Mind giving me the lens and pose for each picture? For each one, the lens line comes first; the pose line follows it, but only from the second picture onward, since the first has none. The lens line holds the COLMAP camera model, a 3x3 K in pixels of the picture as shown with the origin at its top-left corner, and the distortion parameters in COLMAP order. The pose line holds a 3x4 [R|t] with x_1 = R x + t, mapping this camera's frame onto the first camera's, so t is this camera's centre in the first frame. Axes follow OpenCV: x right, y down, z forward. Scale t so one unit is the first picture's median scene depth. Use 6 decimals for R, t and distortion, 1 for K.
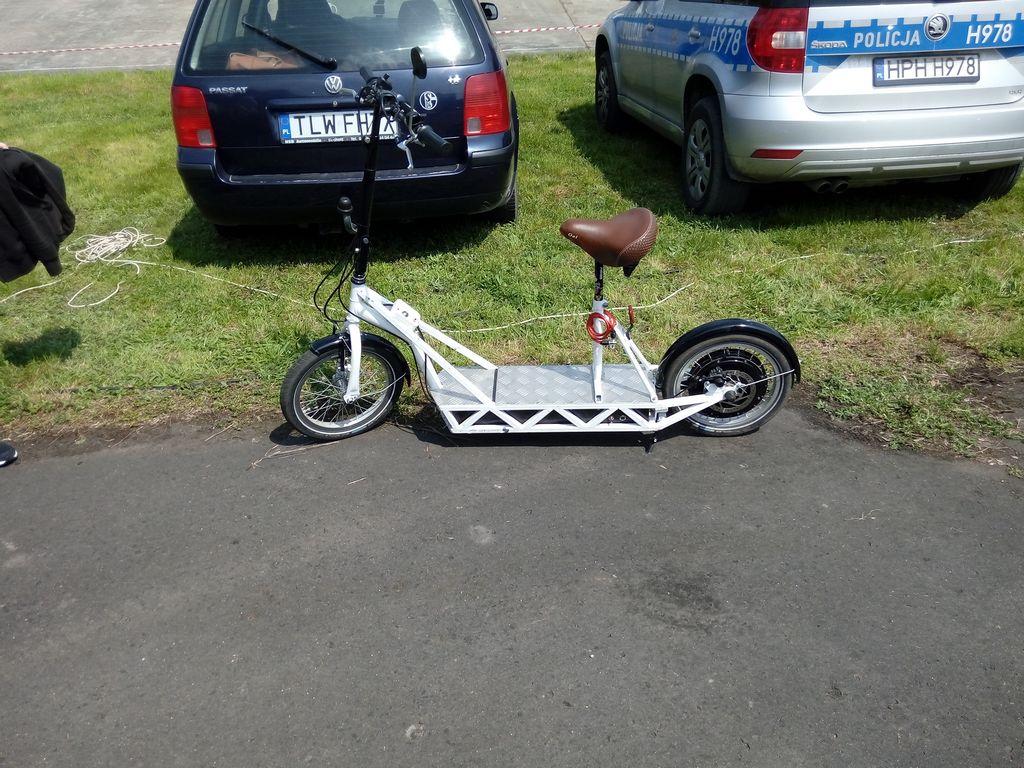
lens RADIAL K [[862.4, 0, 512.0], [0, 862.4, 384.0], [0, 0, 1]] dist [0.084984, -0.102434]
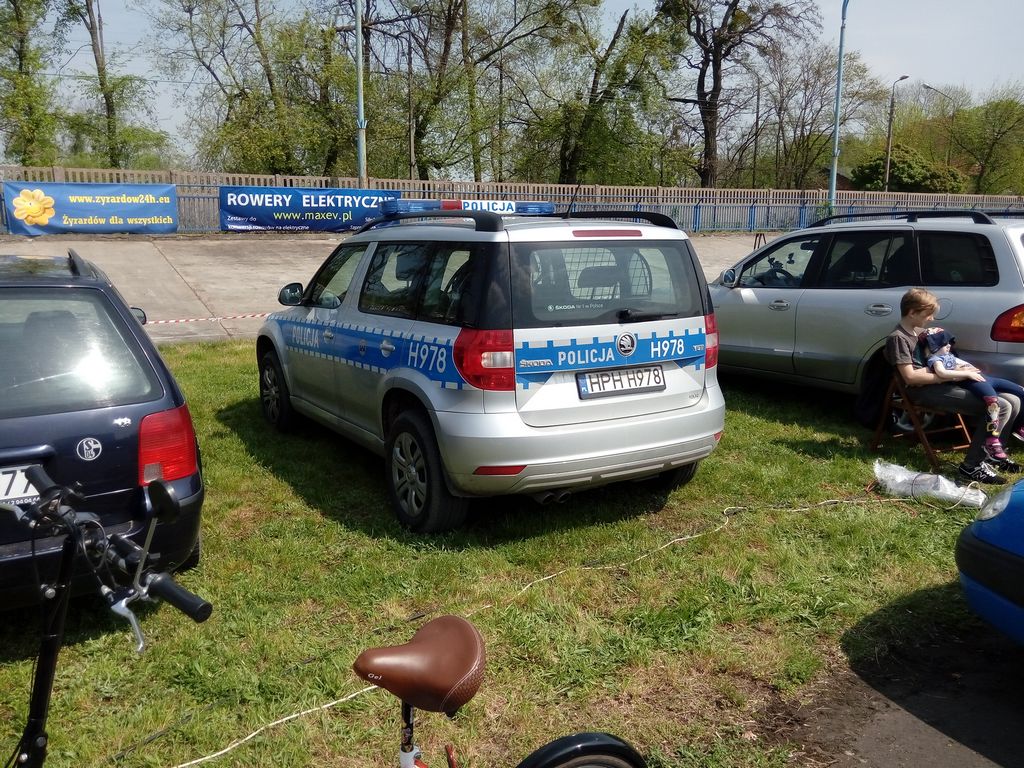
lens RADIAL K [[862.4, 0, 512.0], [0, 862.4, 384.0], [0, 0, 1]] dist [0.084984, -0.102434]
pose [[0.913877, -0.047315, 0.403225, -0.060166], [0.161544, 0.953555, -0.254235, -0.115813], [-0.372468, 0.297478, 0.879076, 0.147444]]
